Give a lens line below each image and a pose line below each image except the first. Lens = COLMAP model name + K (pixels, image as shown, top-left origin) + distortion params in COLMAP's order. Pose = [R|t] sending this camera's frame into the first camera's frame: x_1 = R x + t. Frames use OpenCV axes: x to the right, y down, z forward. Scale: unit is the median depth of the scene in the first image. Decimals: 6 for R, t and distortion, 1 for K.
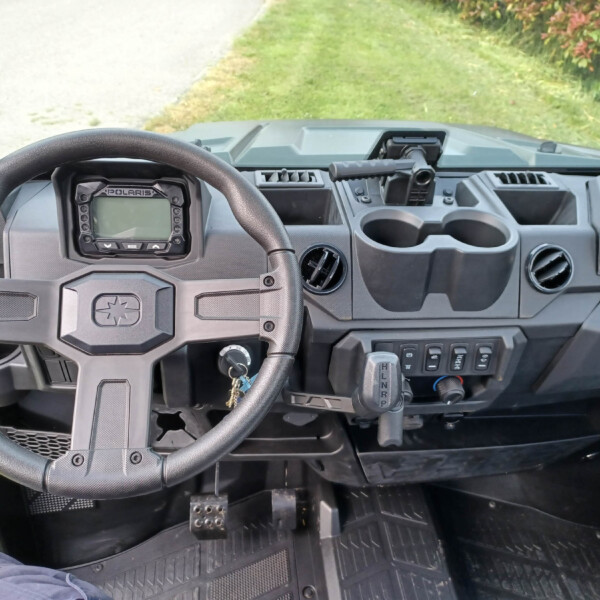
lens RADIAL K [[582.2, 0, 300.7], [0, 582.2, 300.6], [0, 0, 1]] dist [0.024268, 0.000000]
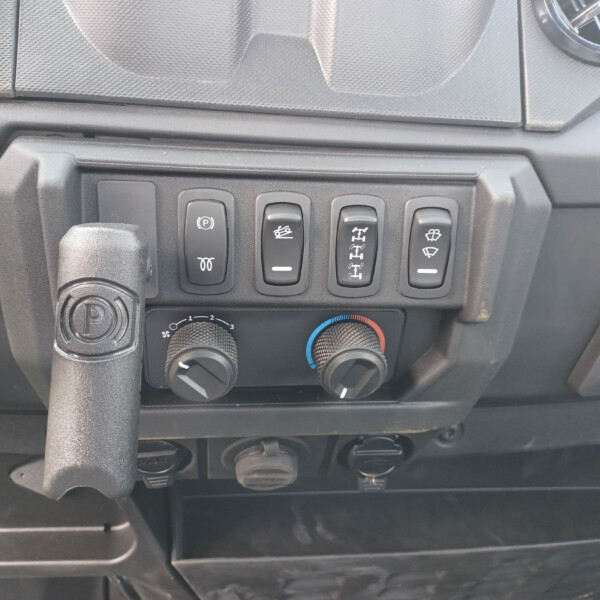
lens RADIAL K [[582.2, 0, 298.6], [0, 582.2, 302.1], [0, 0, 1]] dist [0.024268, 0.000000]
pose [[0.999990, 0.004194, 0.001277, 0.218257], [-0.003846, 0.979011, -0.203771, 0.187425], [-0.002105, 0.203764, 0.979018, 0.620785]]
